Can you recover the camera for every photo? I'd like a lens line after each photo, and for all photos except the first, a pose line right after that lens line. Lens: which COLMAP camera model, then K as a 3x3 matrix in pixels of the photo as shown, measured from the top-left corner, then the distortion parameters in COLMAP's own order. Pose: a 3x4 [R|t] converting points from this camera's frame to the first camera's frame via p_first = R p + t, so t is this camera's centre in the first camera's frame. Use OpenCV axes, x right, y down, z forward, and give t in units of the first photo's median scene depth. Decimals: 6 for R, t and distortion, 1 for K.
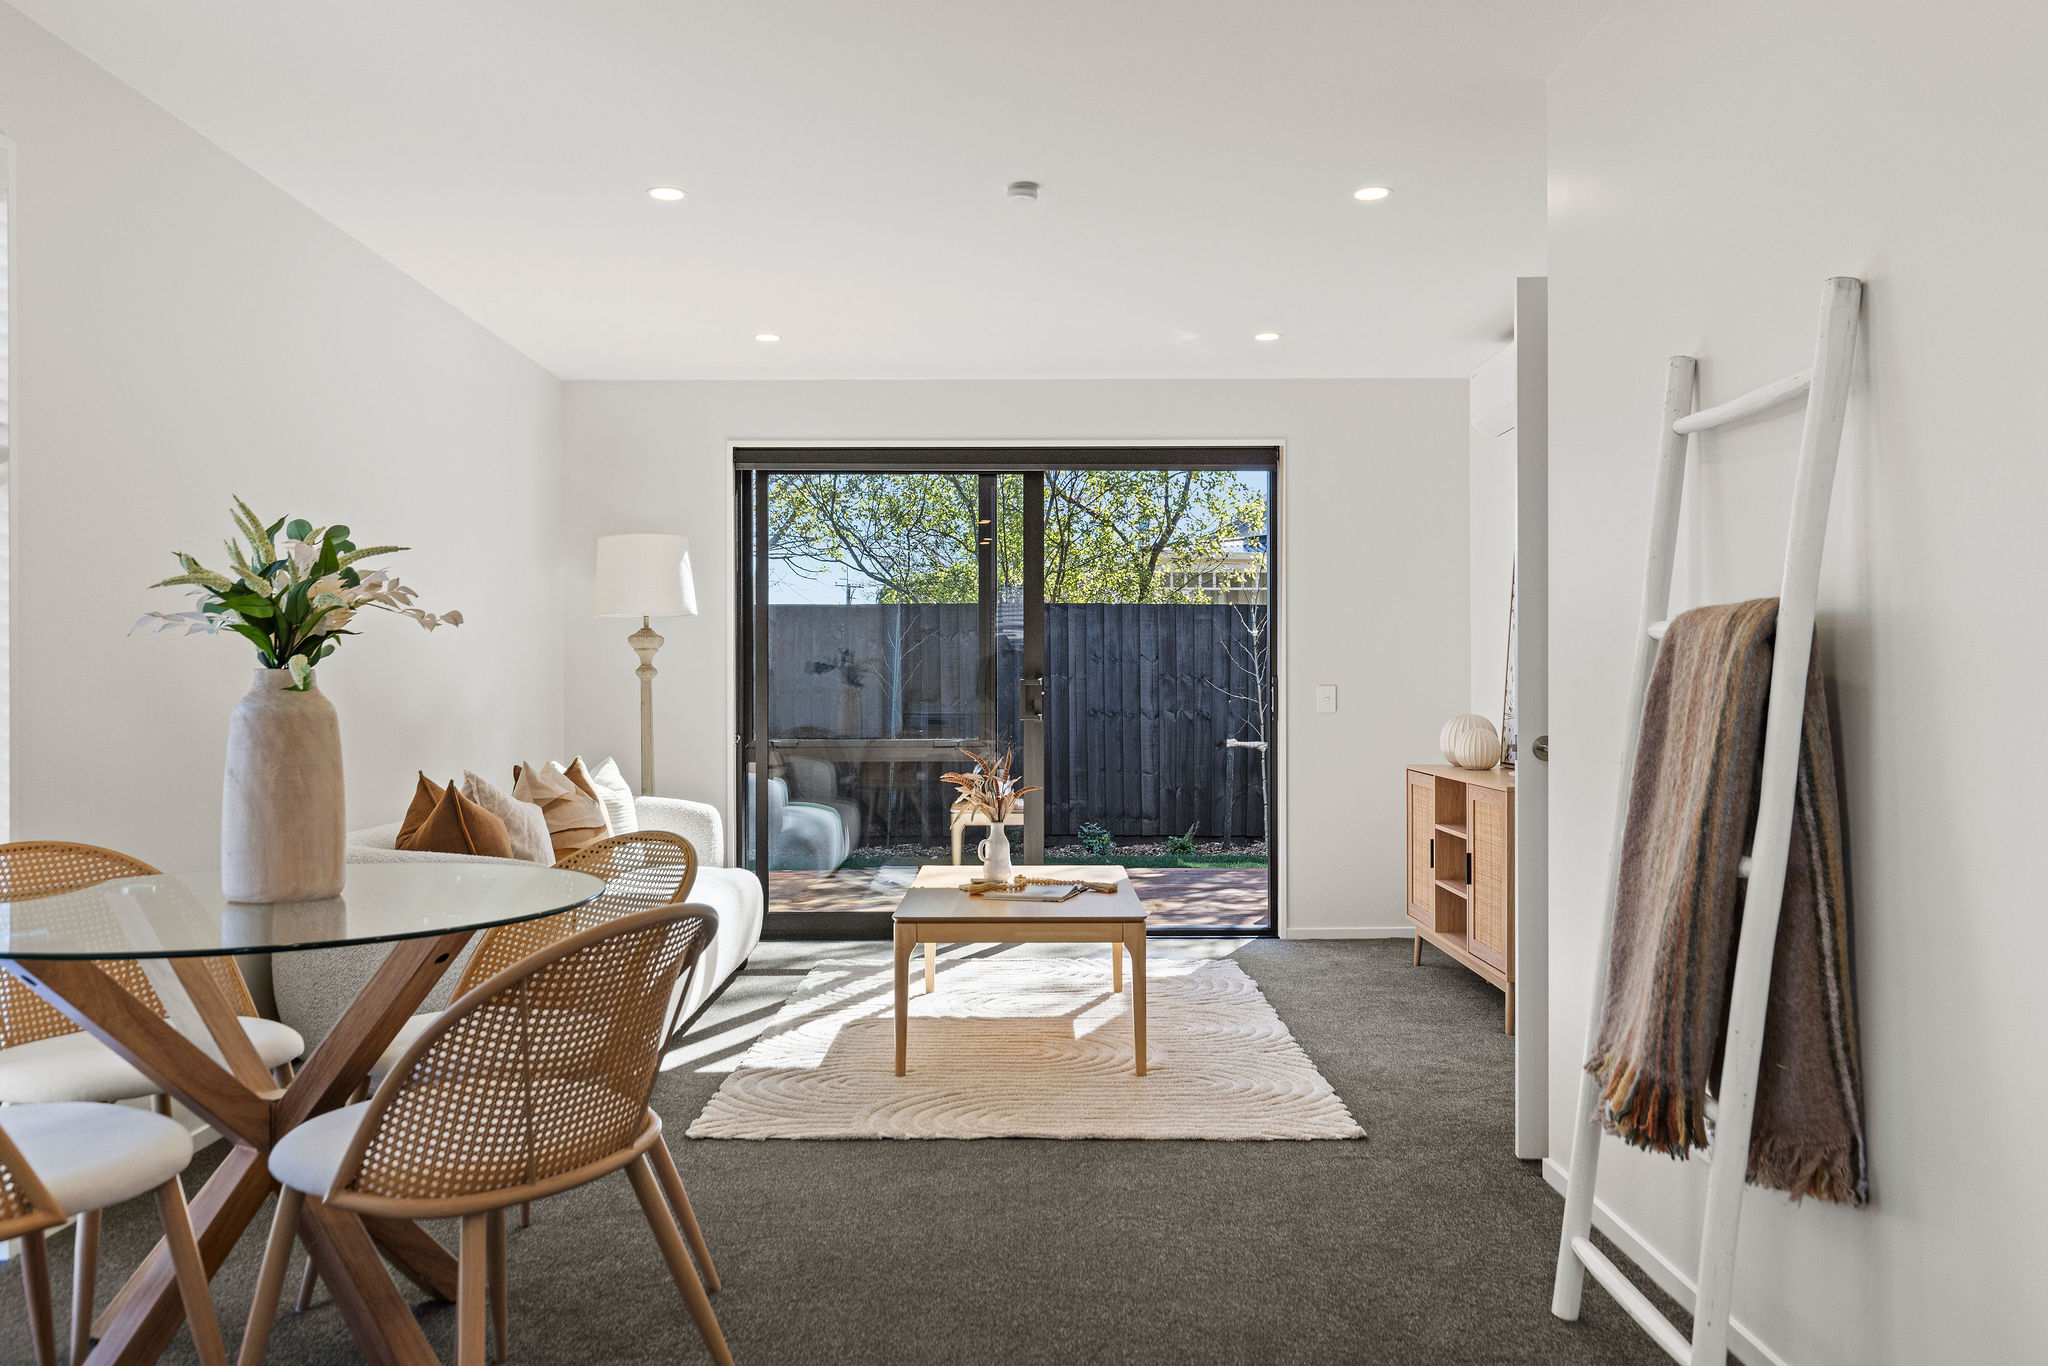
lens RADIAL K [[1529.7, 0, 1024.0], [0, 1529.7, 683.0], [0, 0, 1]] dist [-0.003509, -0.003214]
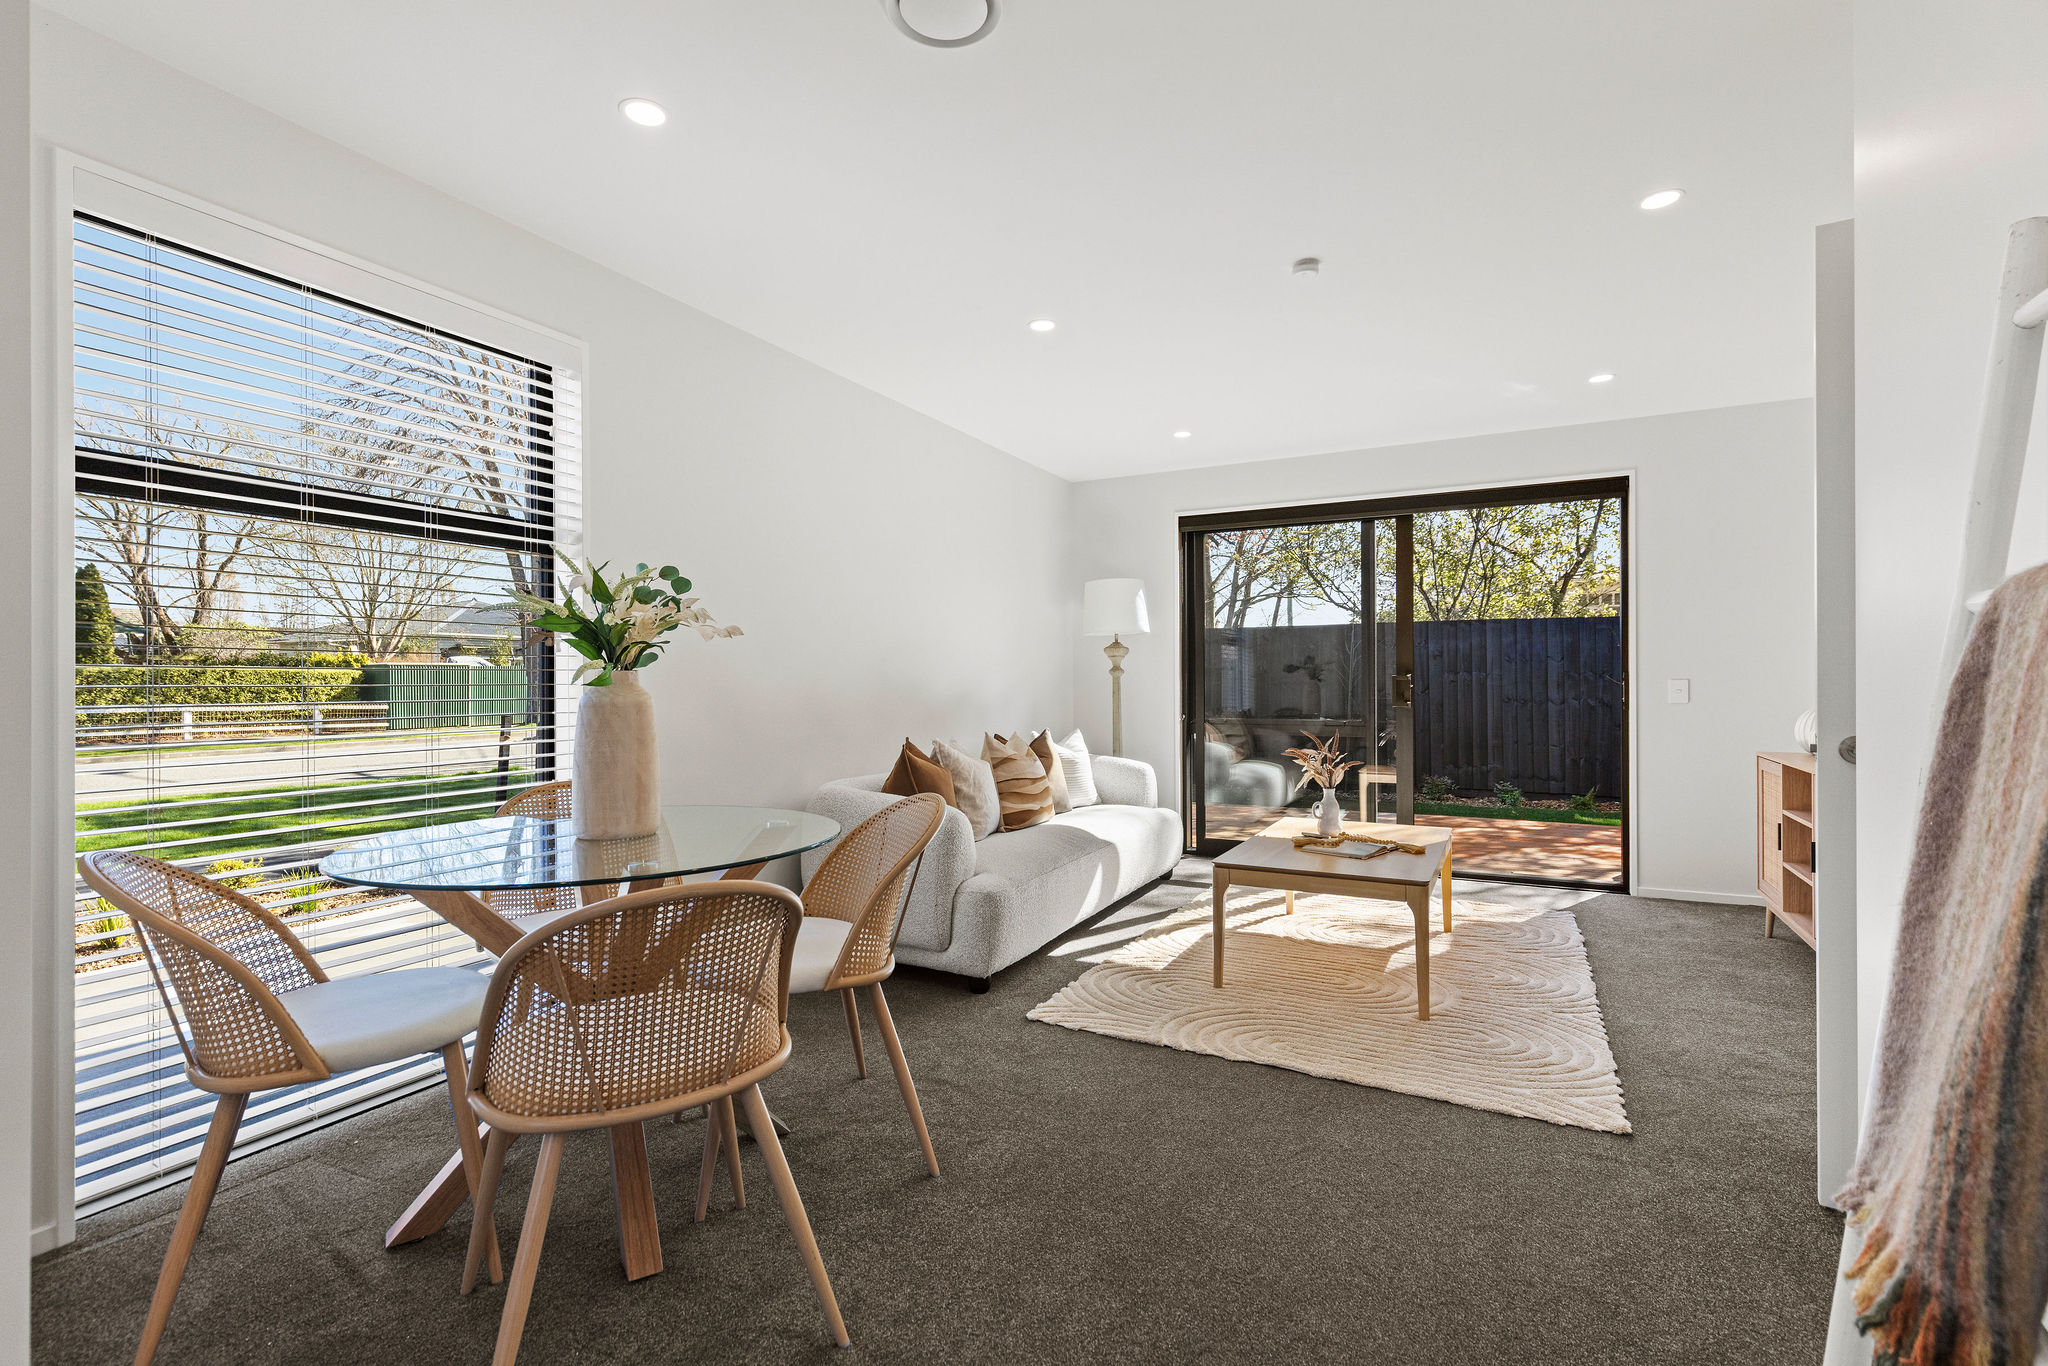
lens RADIAL K [[921.9, 0, 1017.7], [0, 921.9, 680.0], [0, 0, 1]] dist [0.003536, -0.000731]
pose [[0.884445, -0.002543, -0.466637, 0.119435], [0.003117, 0.999995, 0.000459, 0.000248], [0.466633, -0.001861, 0.884449, 0.222645]]
